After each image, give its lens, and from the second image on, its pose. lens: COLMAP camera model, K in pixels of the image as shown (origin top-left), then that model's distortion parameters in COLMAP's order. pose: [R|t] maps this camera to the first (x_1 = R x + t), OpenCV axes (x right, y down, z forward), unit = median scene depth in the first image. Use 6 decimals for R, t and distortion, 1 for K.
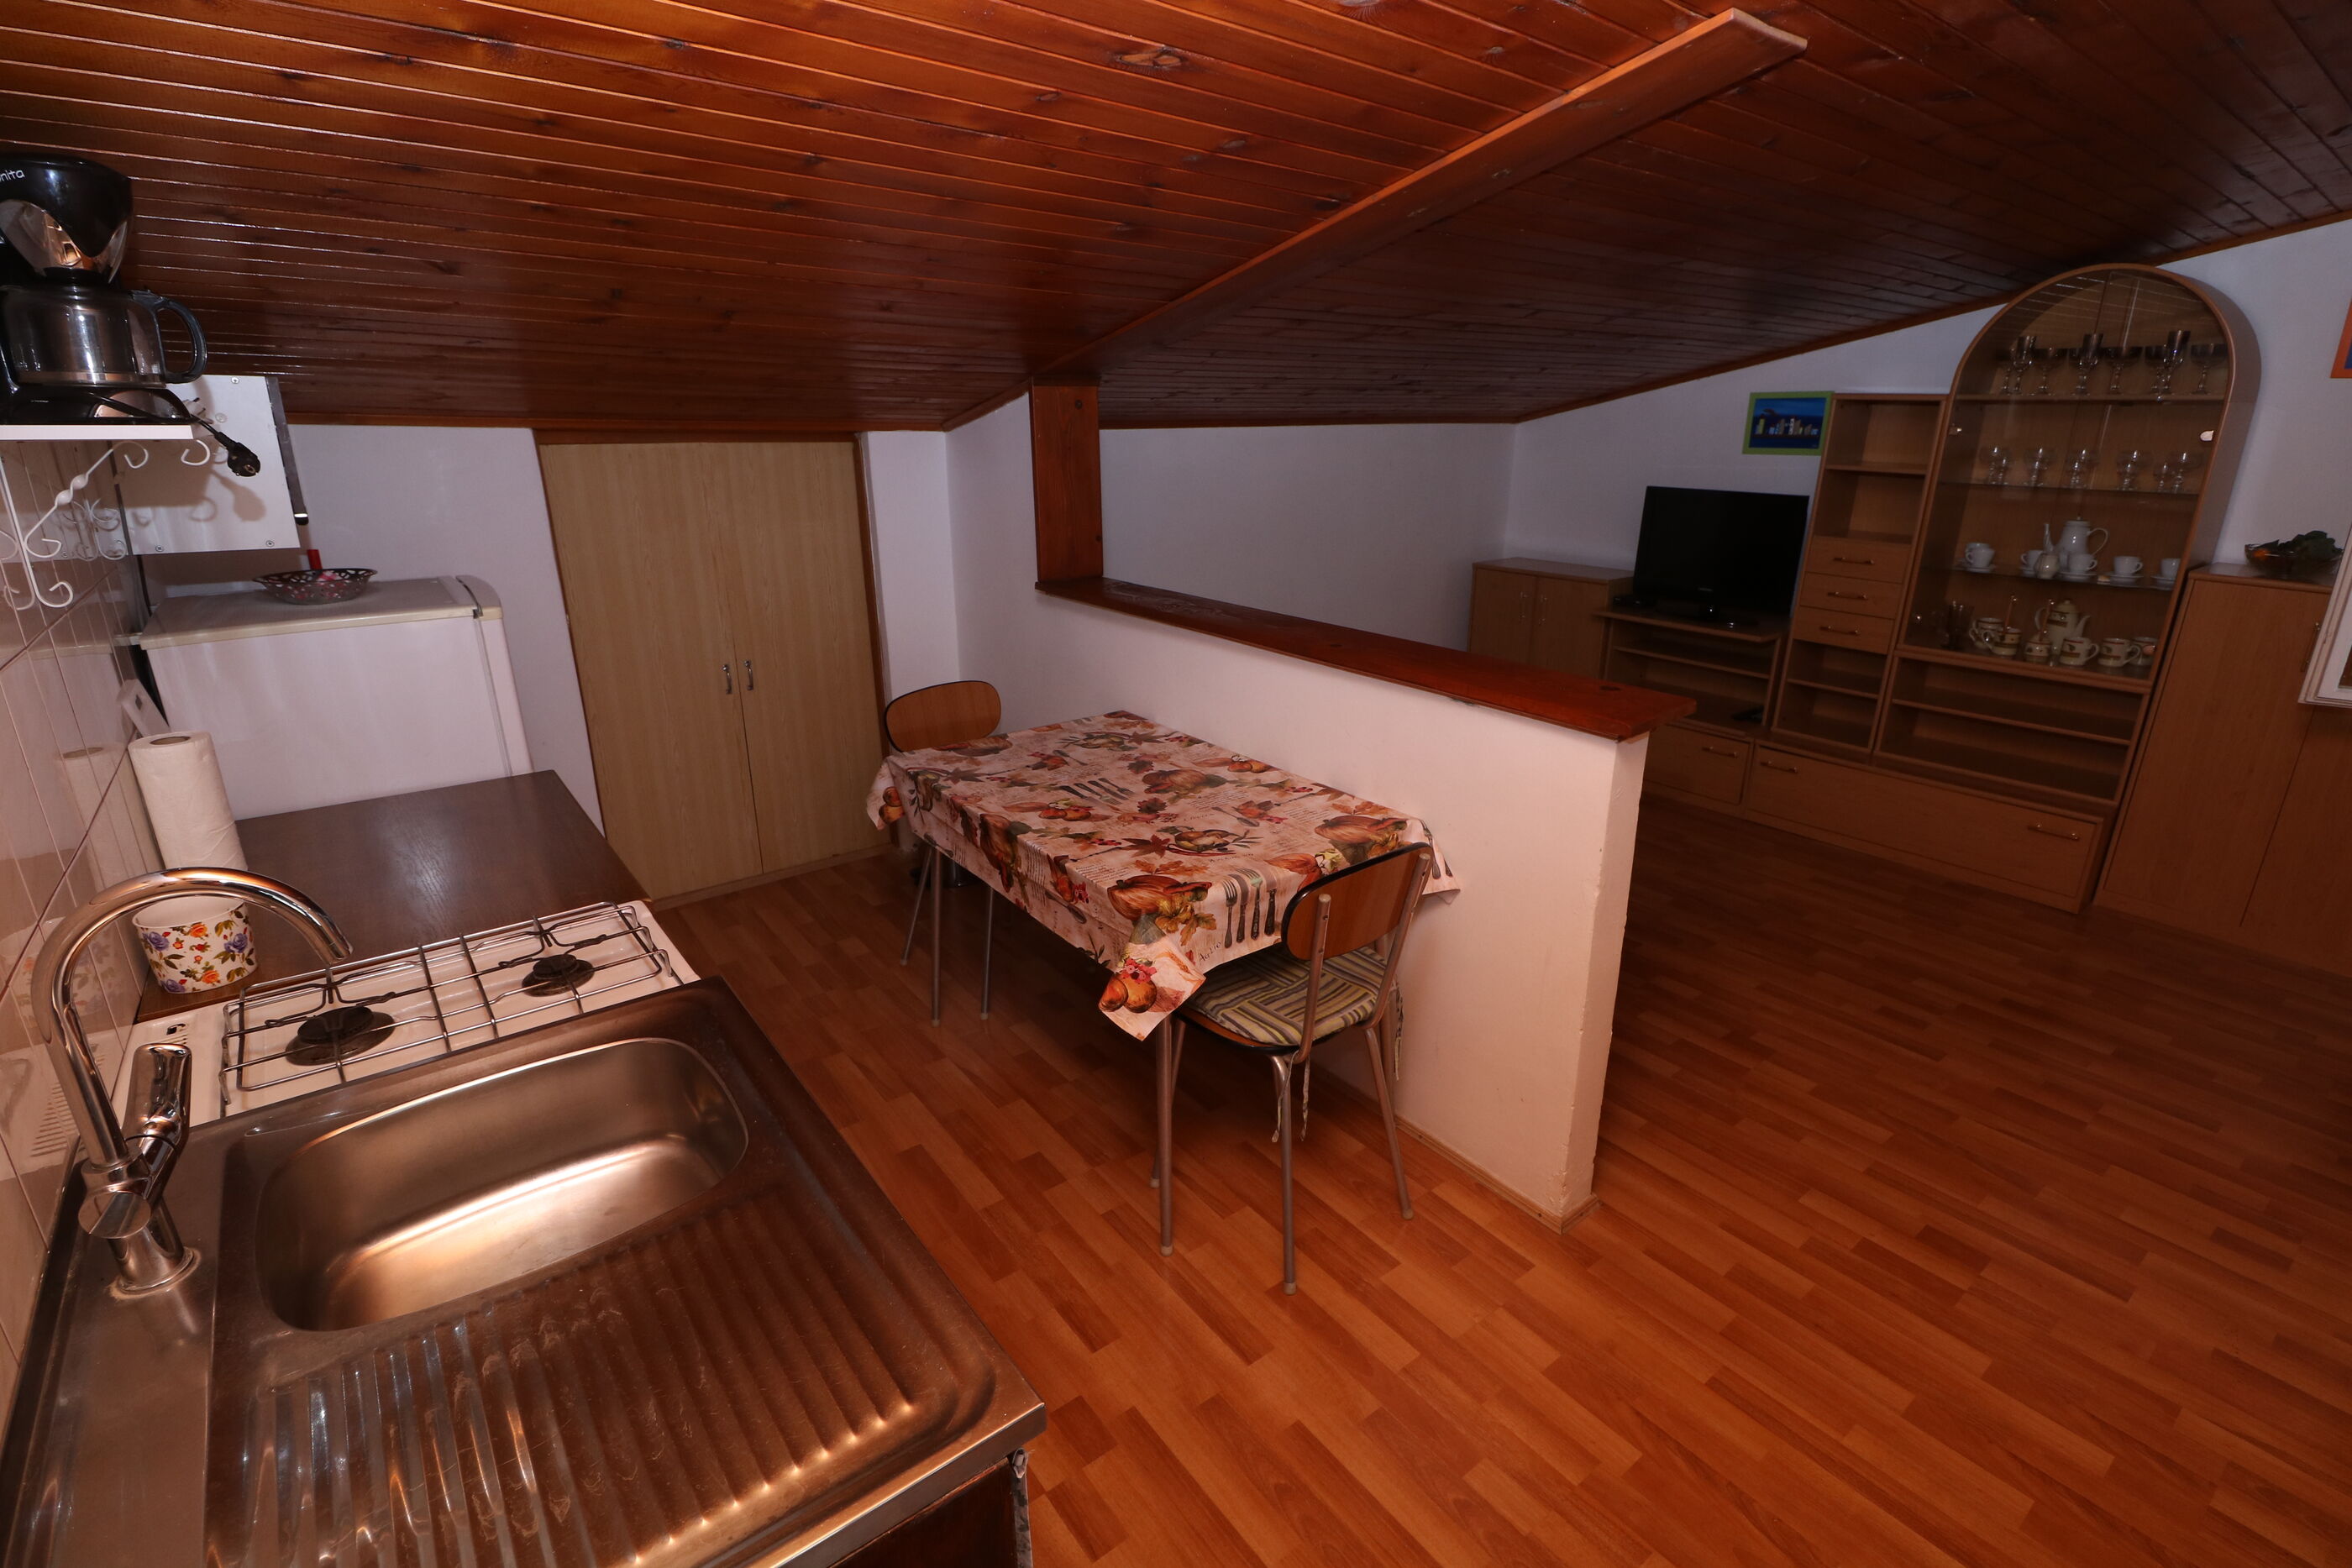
lens RADIAL K [[1089.4, 0, 1187.8], [0, 1089.4, 790.8], [0, 0, 1]] dist [-0.000858, -0.012309]
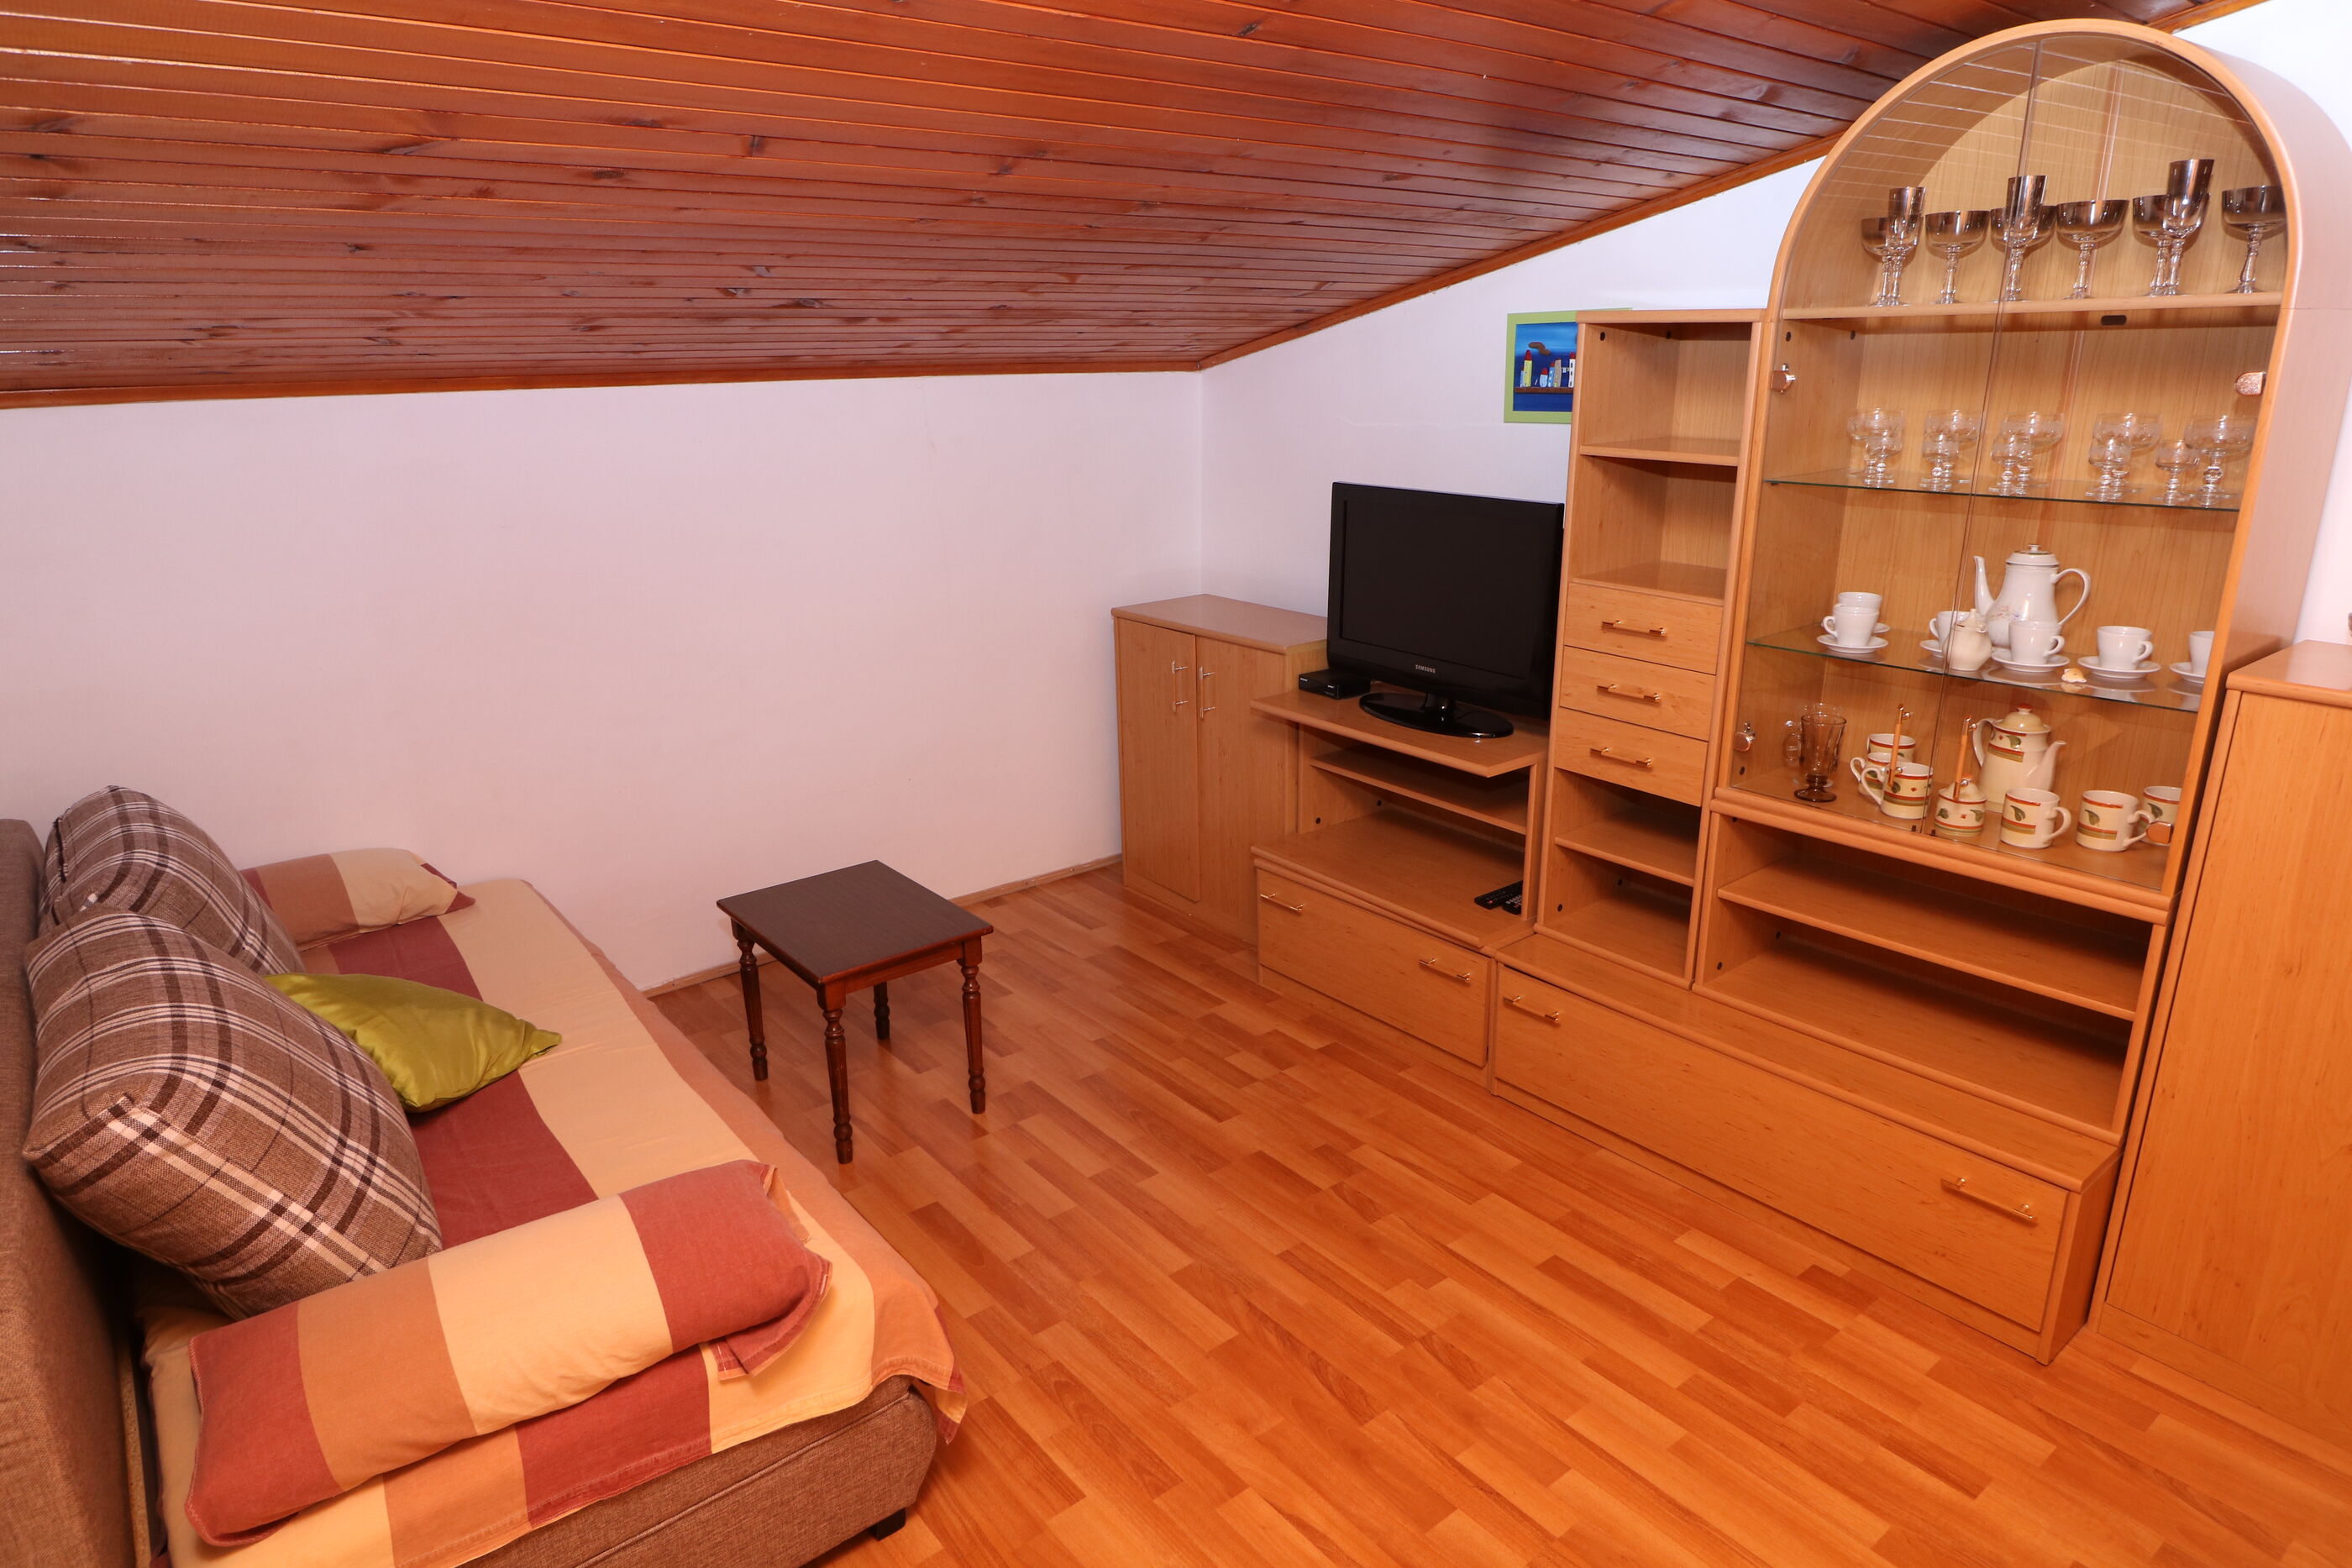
lens RADIAL K [[1397.8, 0, 1182.6], [0, 1397.8, 790.6], [0, 0, 1]] dist [-0.002196, -0.001249]
pose [[0.999567, -0.019329, 0.022185, 0.675756], [0.020011, 0.999320, -0.030957, -0.209031], [-0.021571, 0.031388, 0.999274, 0.597898]]
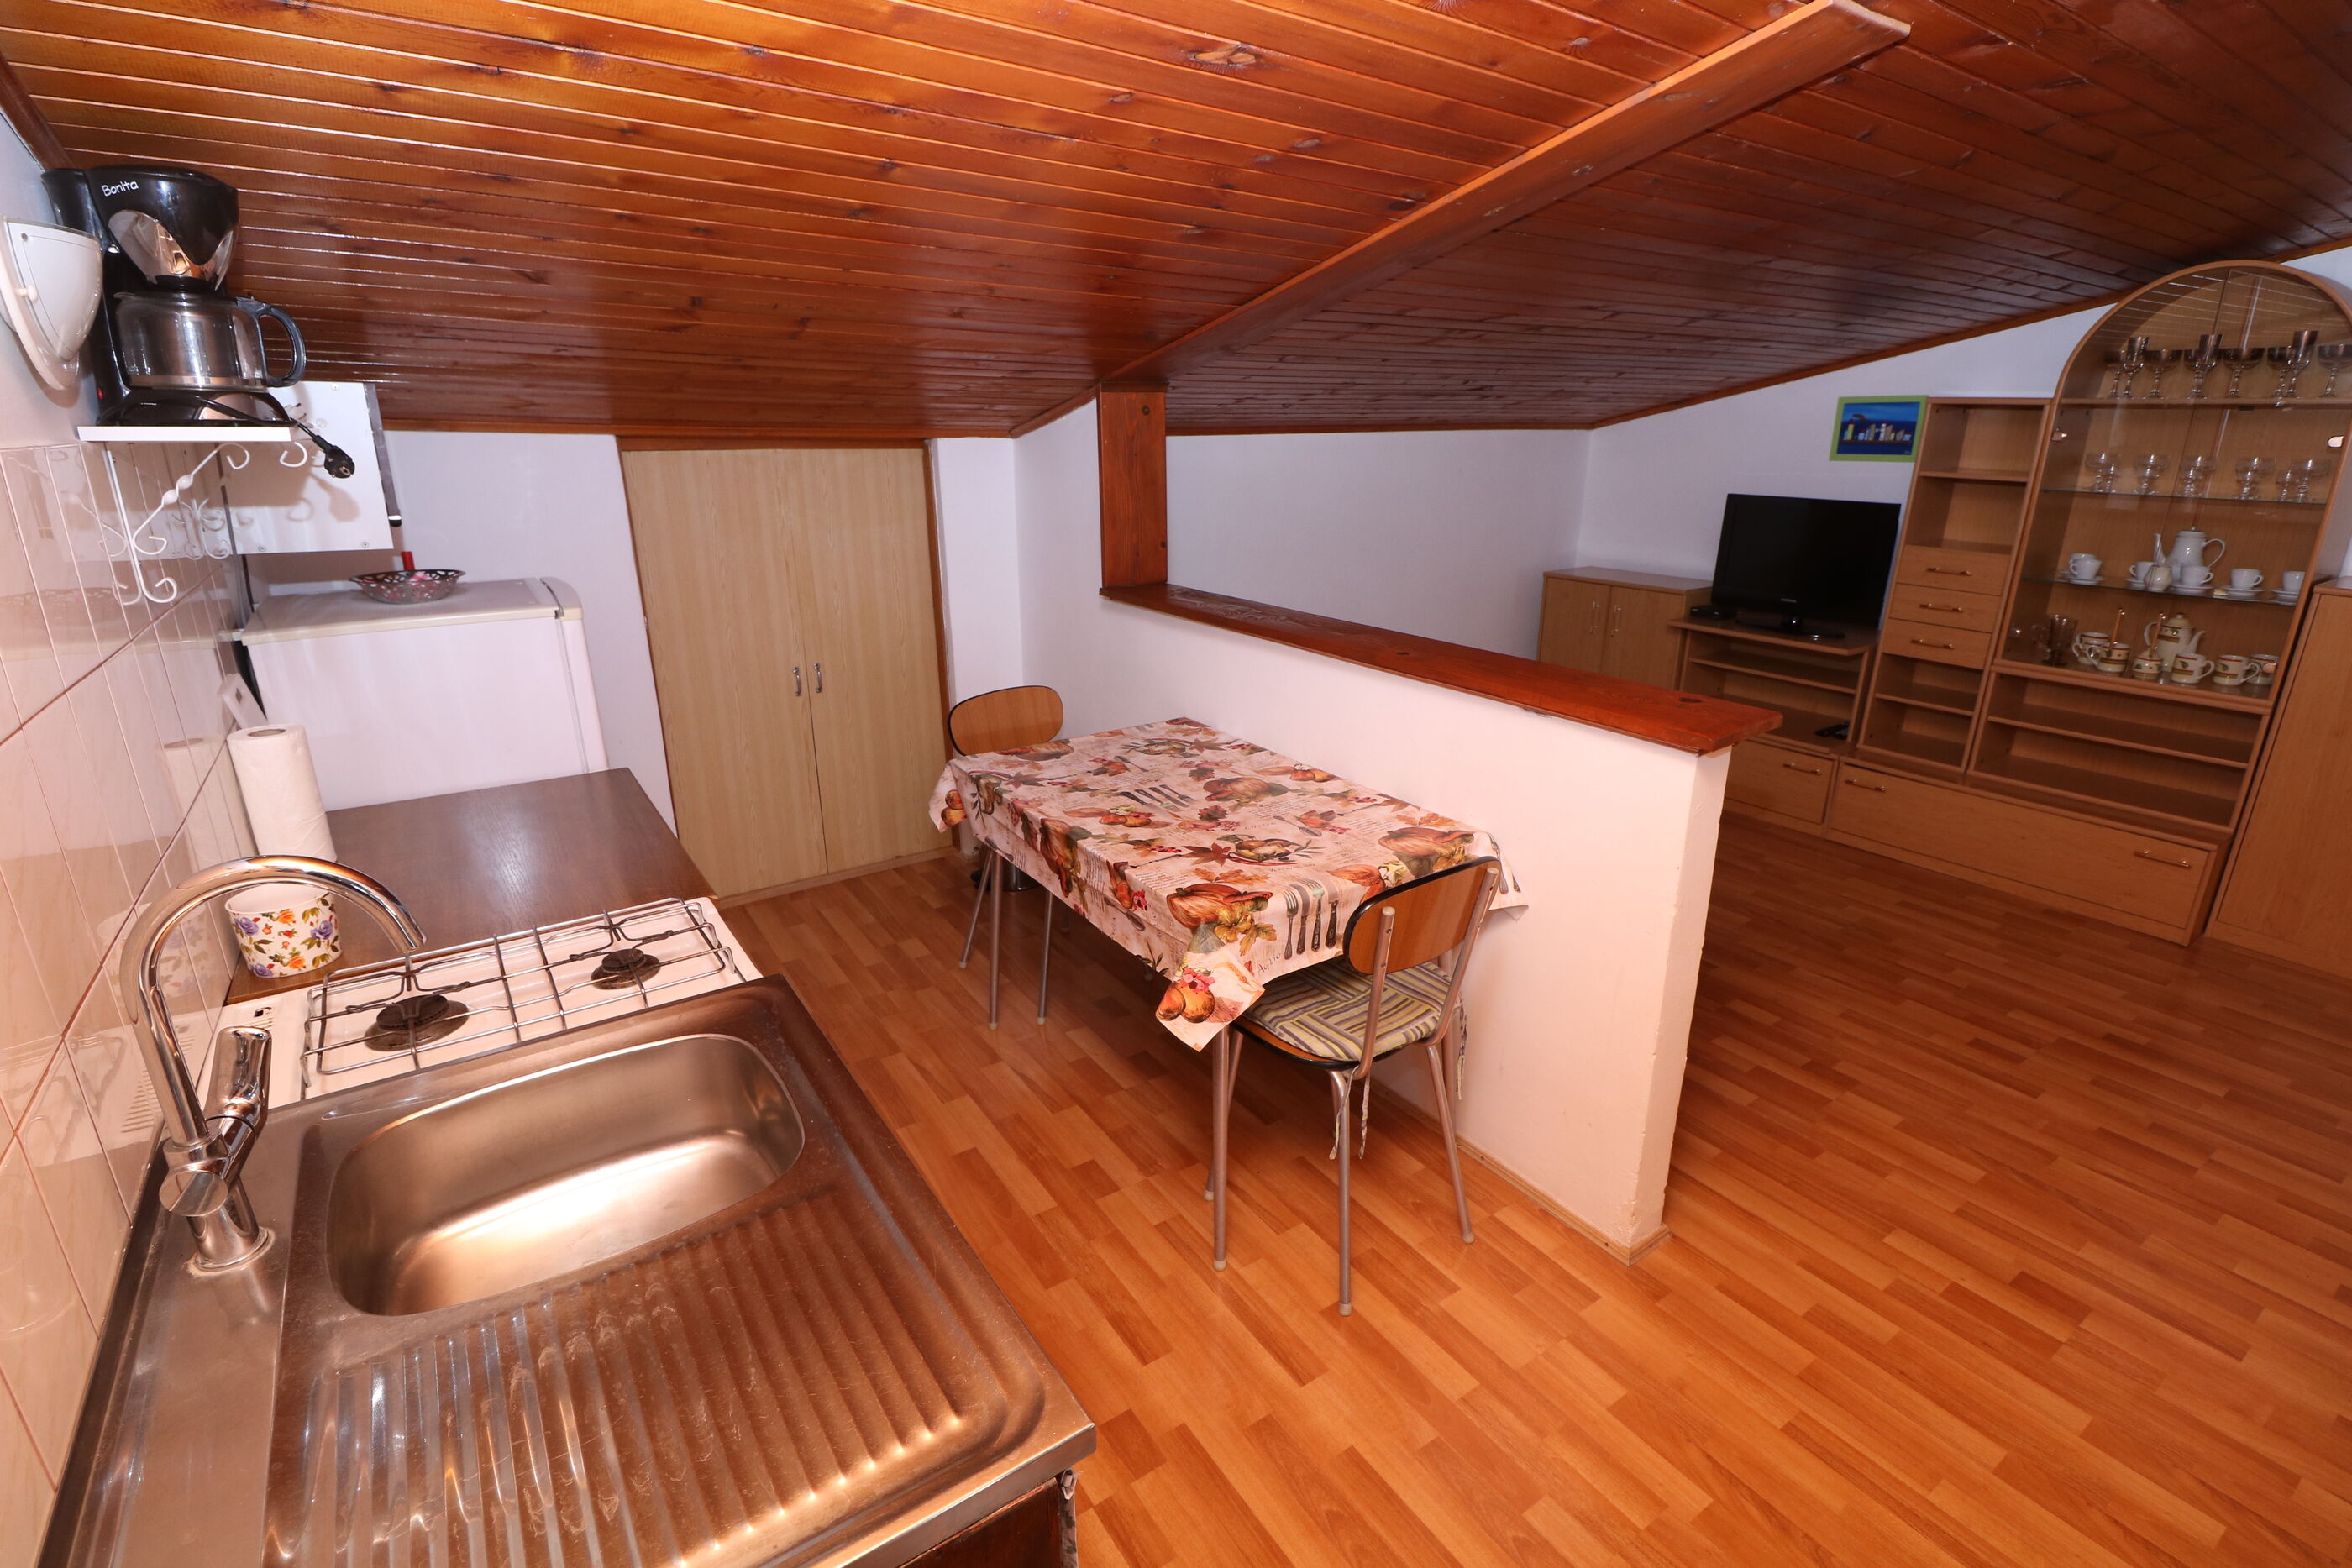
lens RADIAL K [[1089.1, 0, 1183.0], [0, 1089.1, 791.7], [0, 0, 1]] dist [0.002138, -0.014807]
pose [[0.998102, 0.017133, -0.059155, -0.001707], [-0.017544, 0.999825, -0.006435, 0.000873], [0.059035, 0.007461, 0.998228, 0.010001]]
